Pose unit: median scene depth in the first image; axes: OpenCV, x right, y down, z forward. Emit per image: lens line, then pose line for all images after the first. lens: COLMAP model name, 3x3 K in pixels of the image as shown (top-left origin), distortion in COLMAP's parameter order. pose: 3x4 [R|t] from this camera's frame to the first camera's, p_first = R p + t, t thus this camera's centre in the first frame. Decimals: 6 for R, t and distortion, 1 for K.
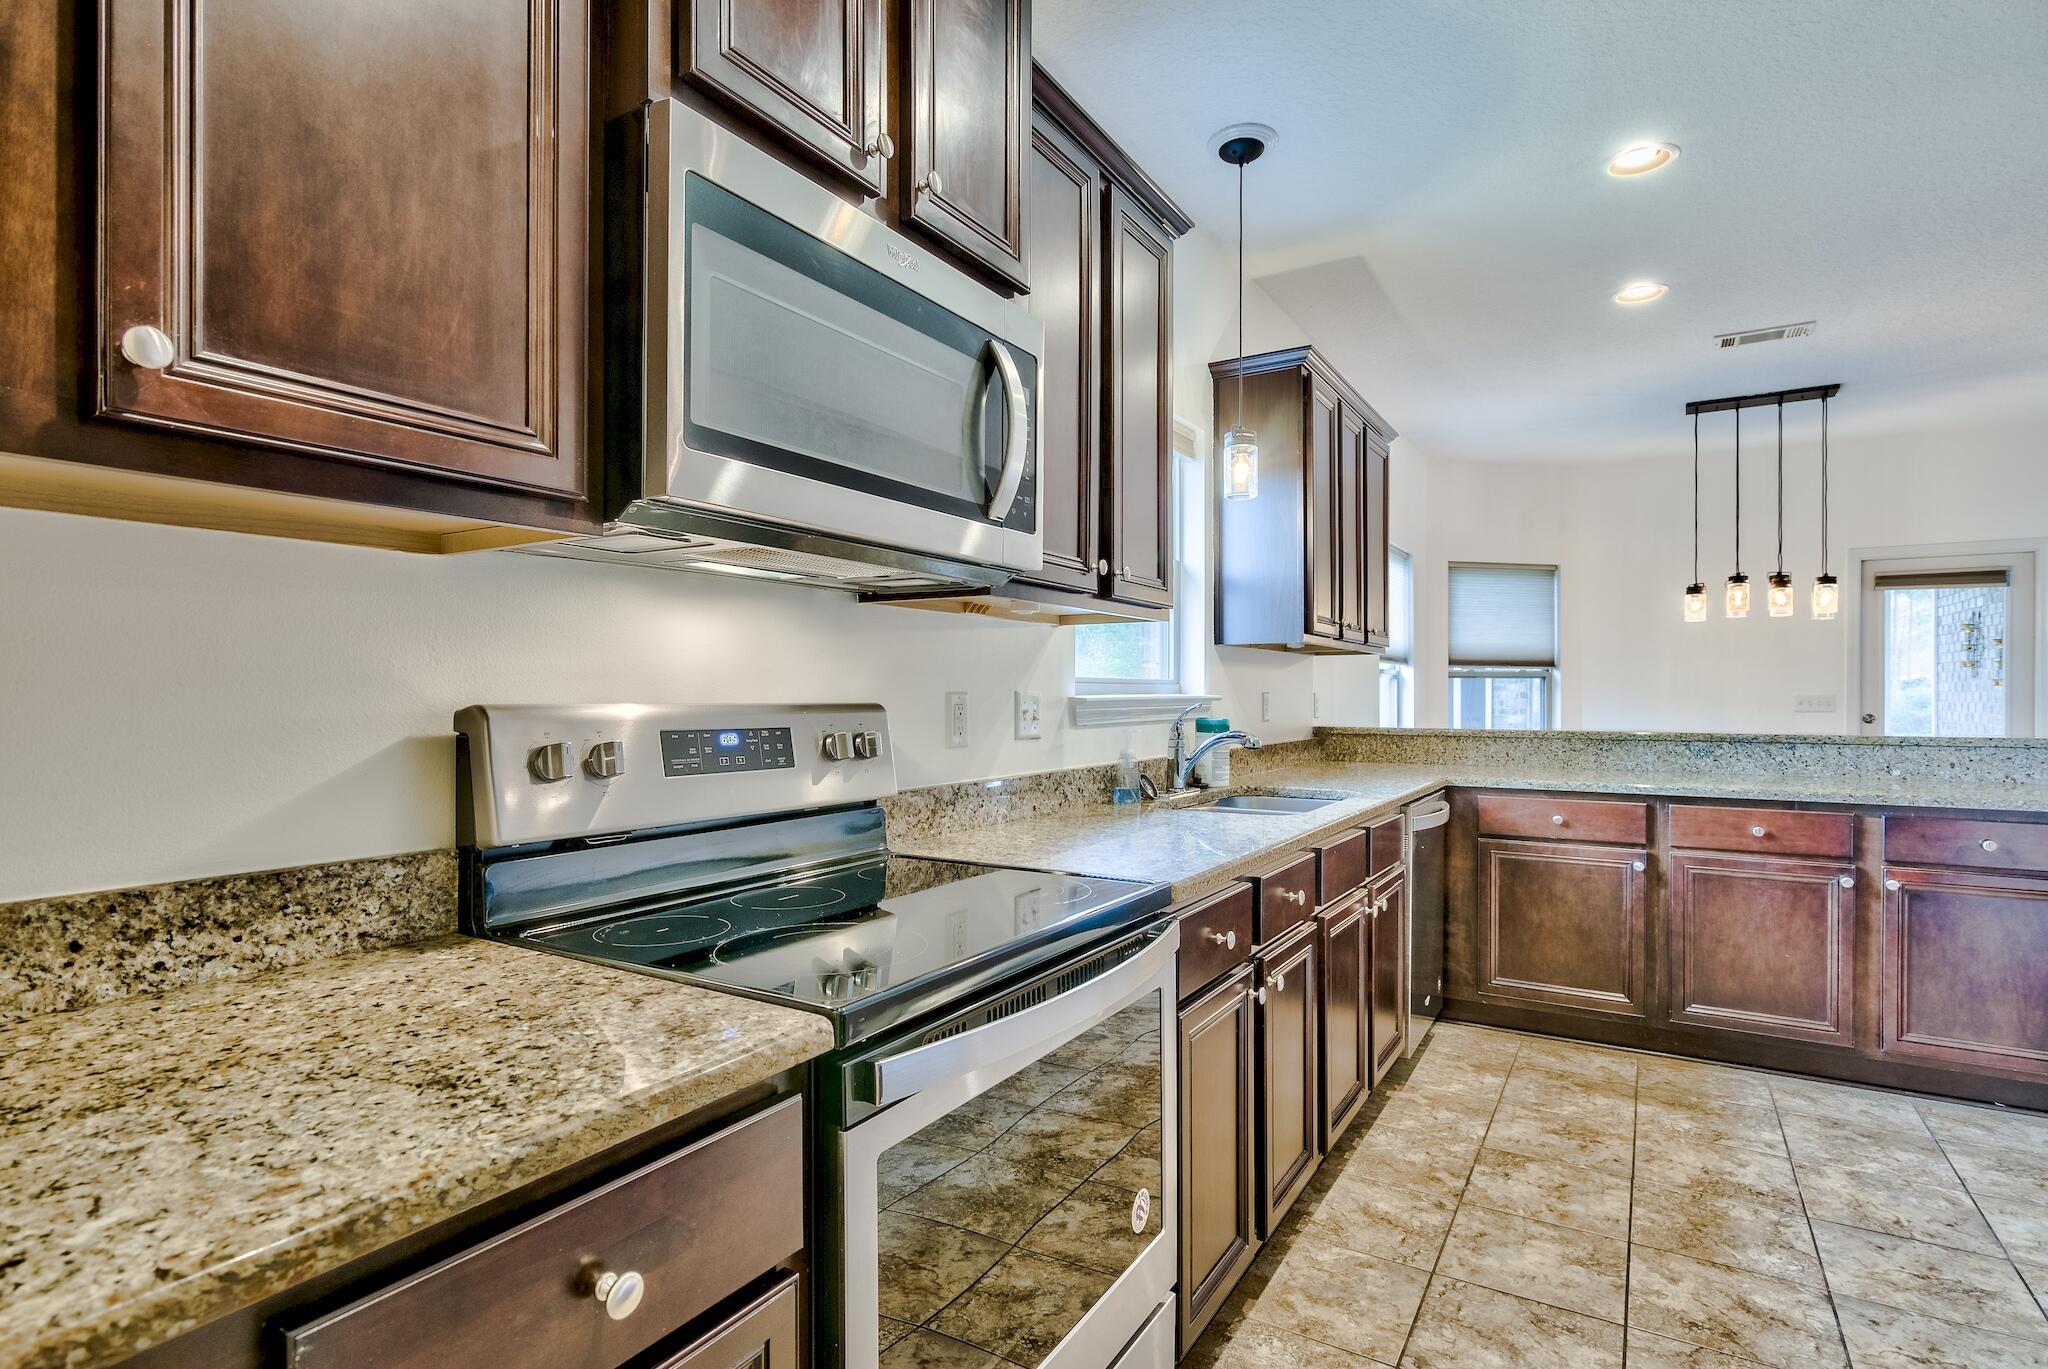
lens RADIAL K [[1017.2, 0, 1035.8], [0, 1017.2, 696.2], [0, 0, 1]] dist [-0.004116, 0.000069]
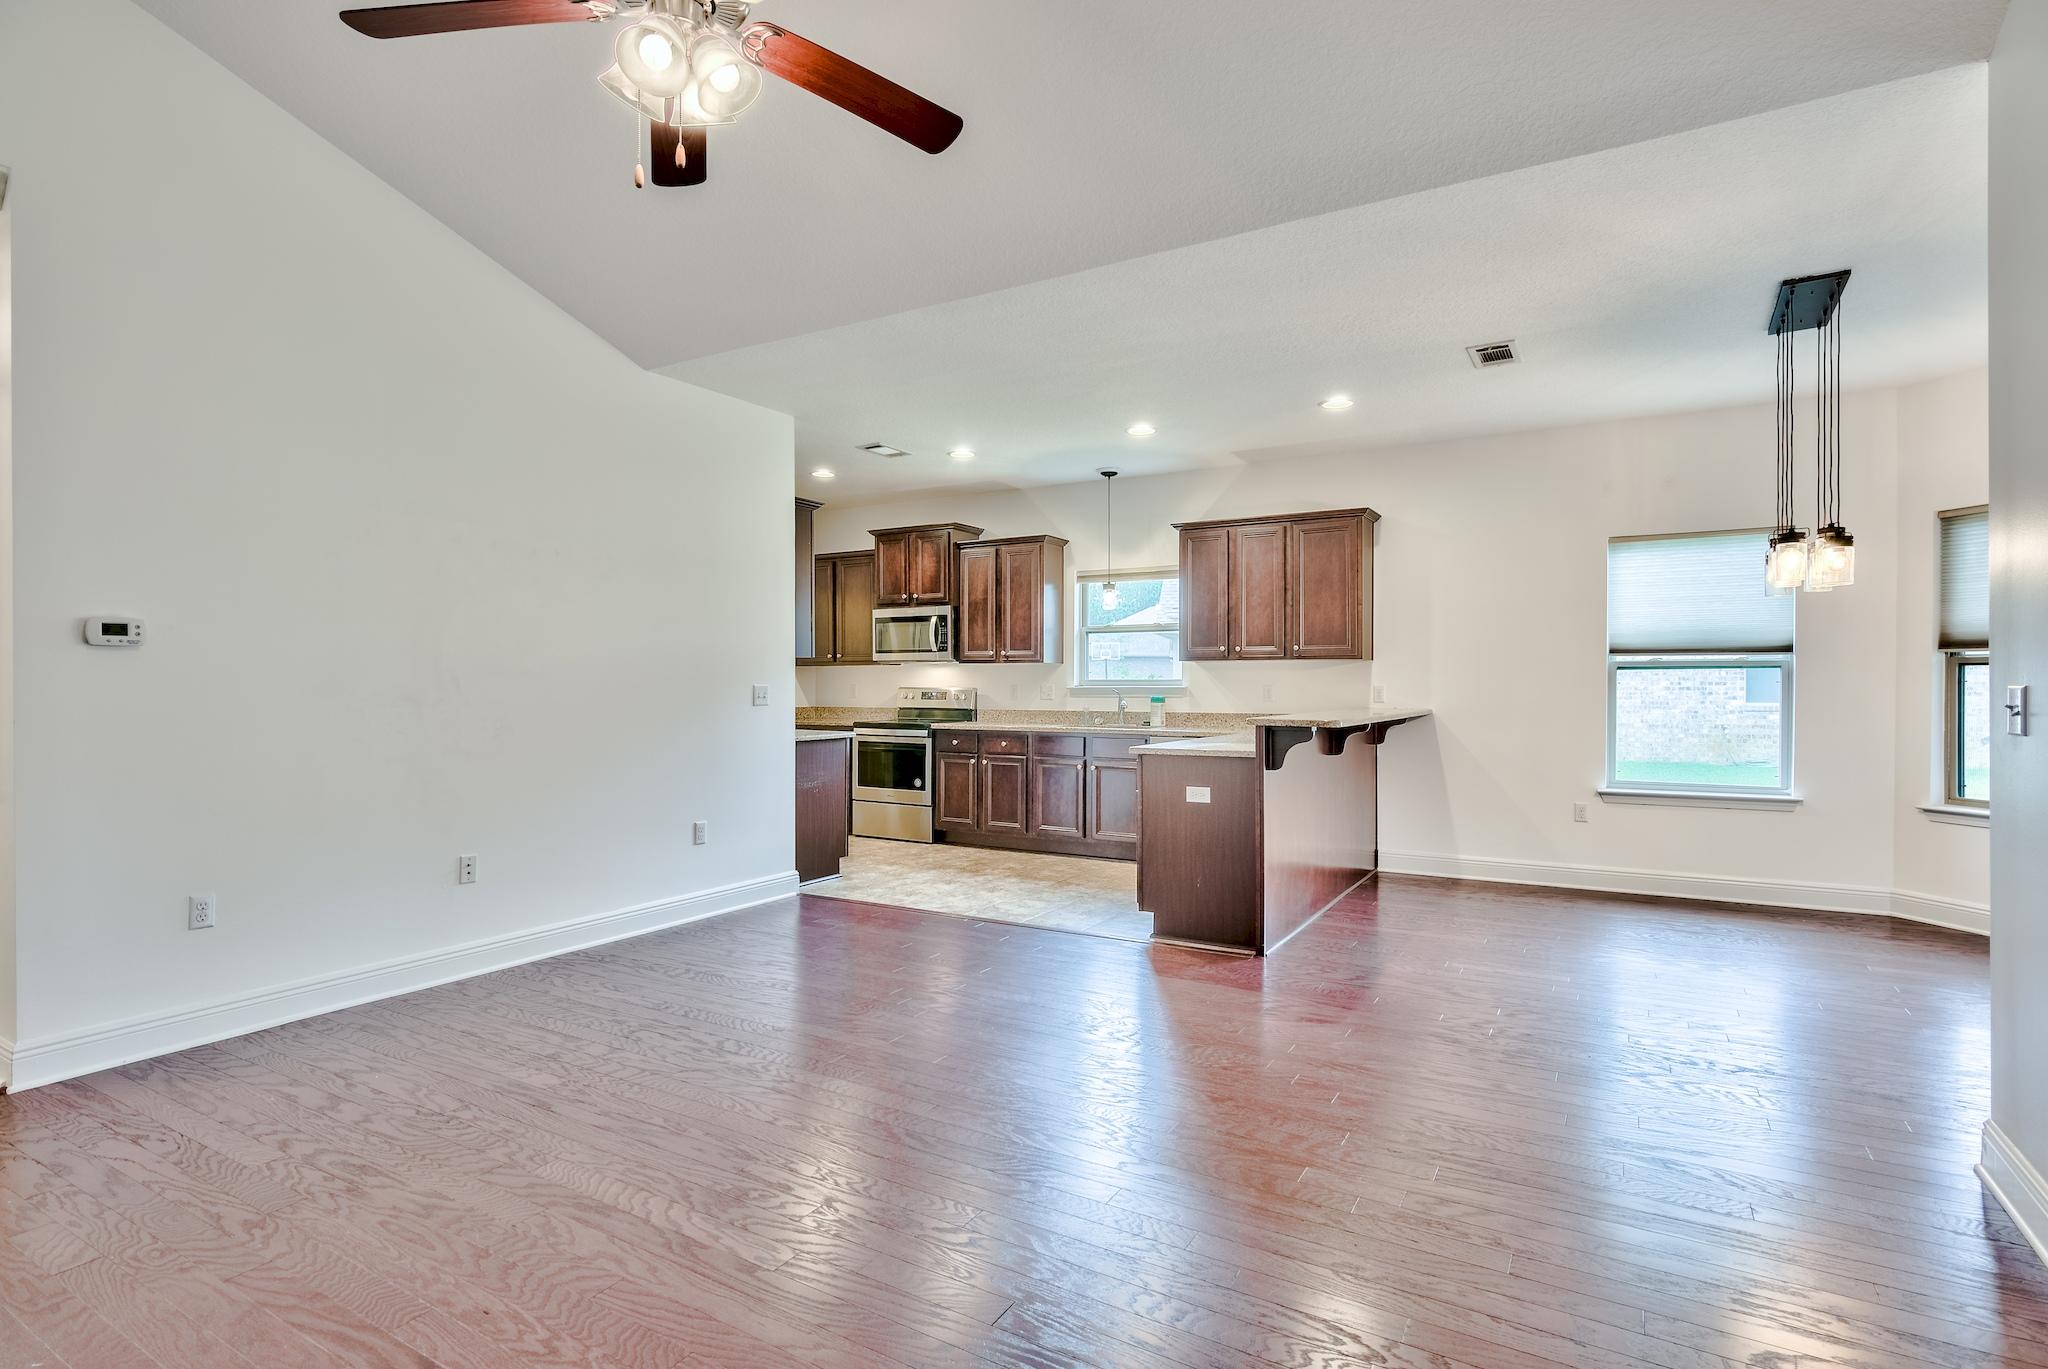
lens RADIAL K [[1017.2, 0, 1018.4], [0, 1017.2, 683.9], [0, 0, 1]] dist [-0.004116, 0.000069]
pose [[0.005220, -0.000941, -0.999986, 2.309833], [-0.002125, 0.999997, -0.000952, -0.003700], [0.999984, 0.002130, 0.005218, 0.632292]]
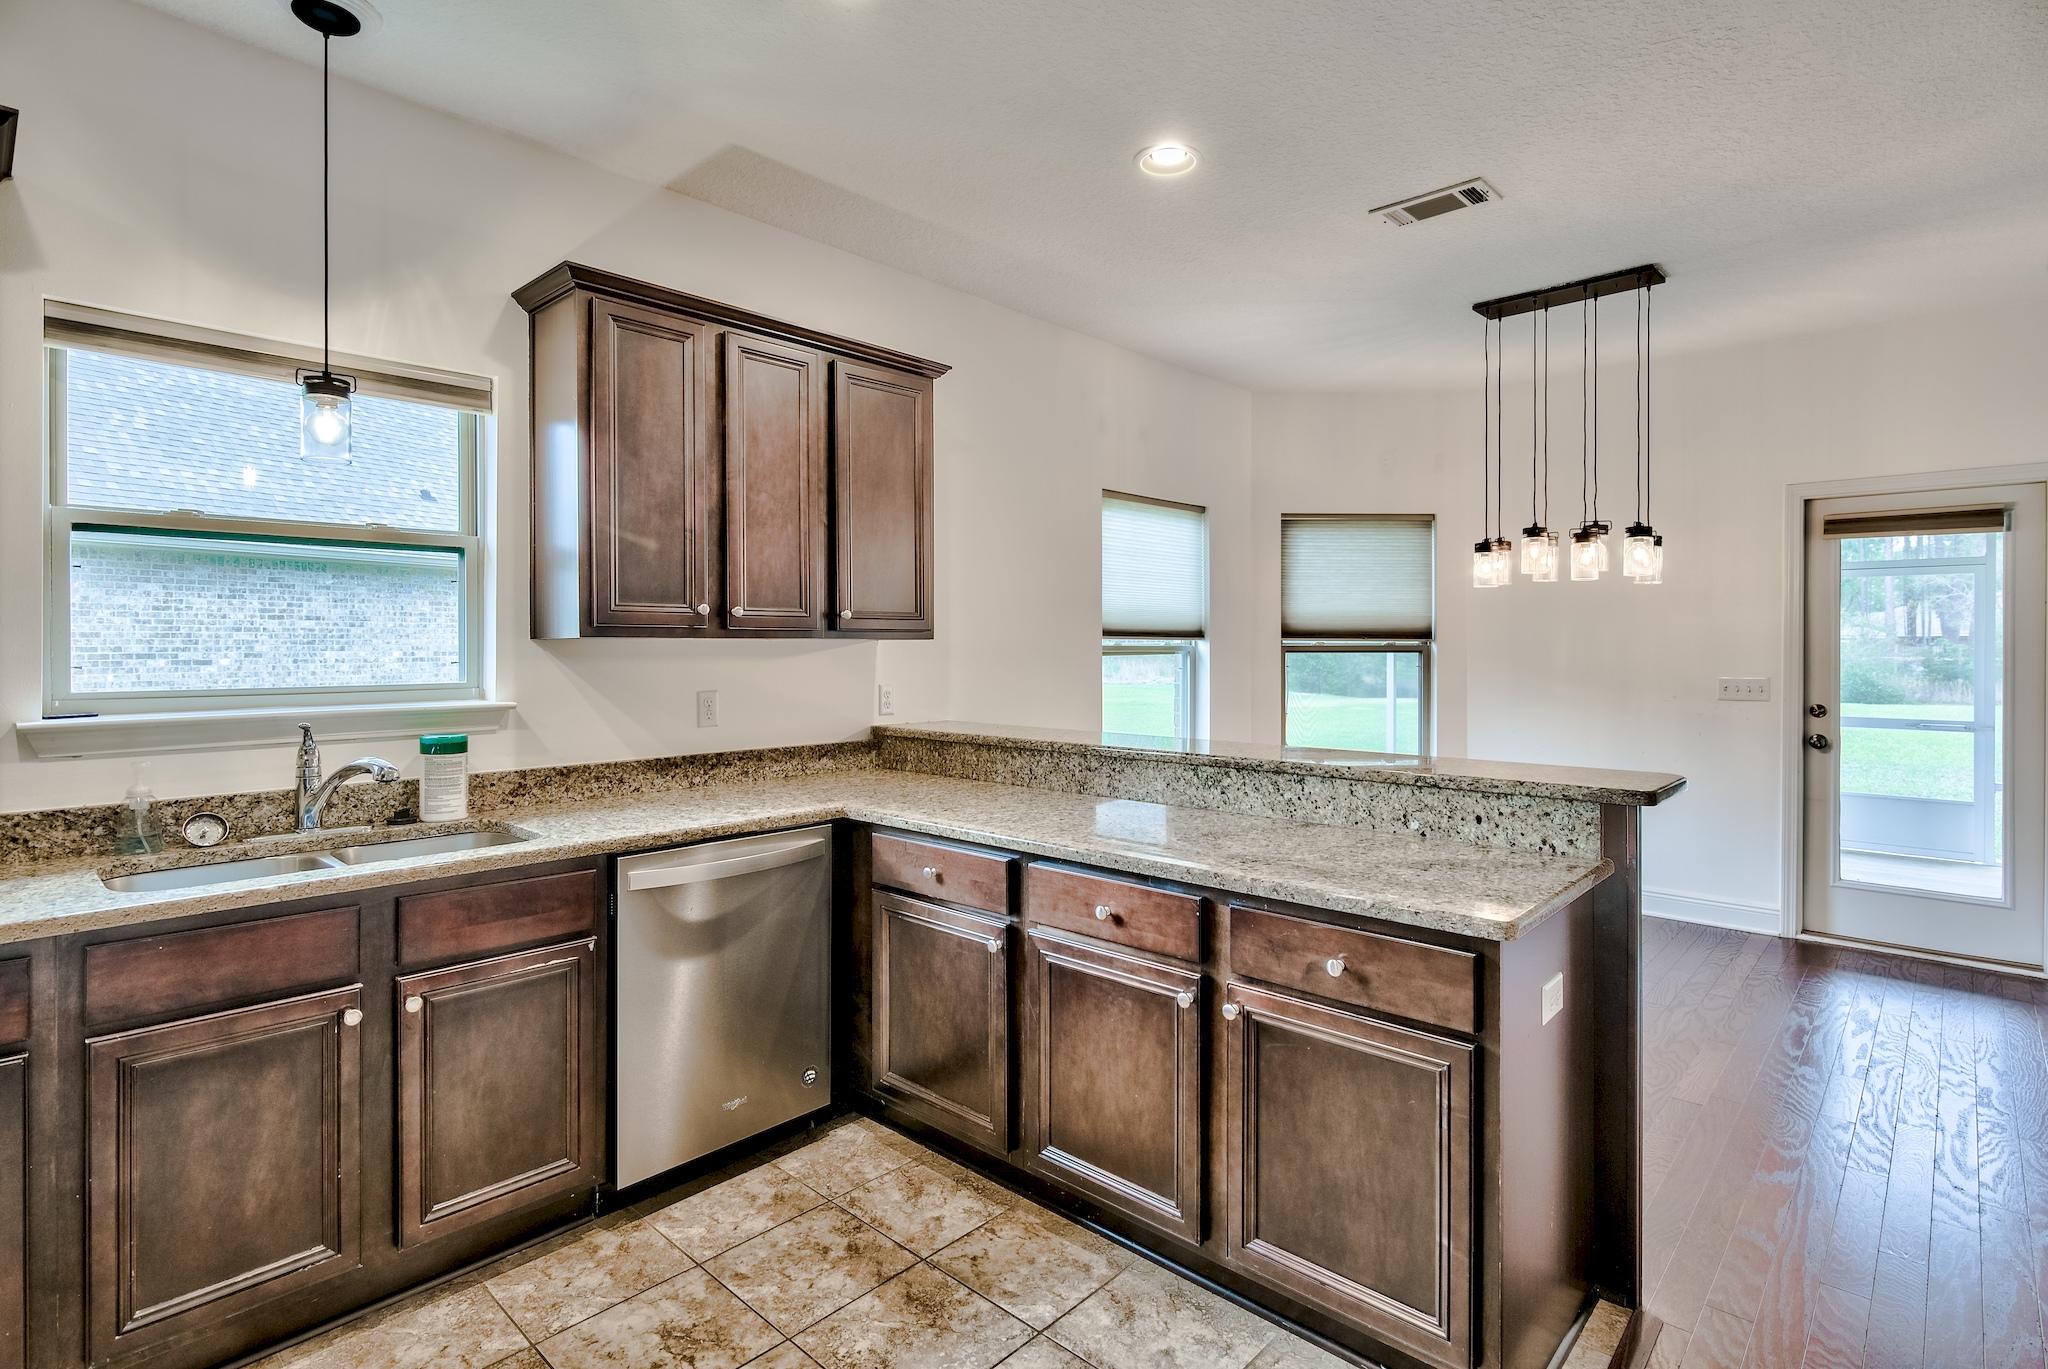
lens RADIAL K [[1017.2, 0, 1043.0], [0, 1017.2, 647.2], [0, 0, 1]] dist [-0.004116, 0.000069]
pose [[0.980943, 0.000712, -0.194296, 0.746498], [-0.000690, 1.000000, 0.000179, -0.044796], [0.194296, -0.000042, 0.980943, 0.286010]]
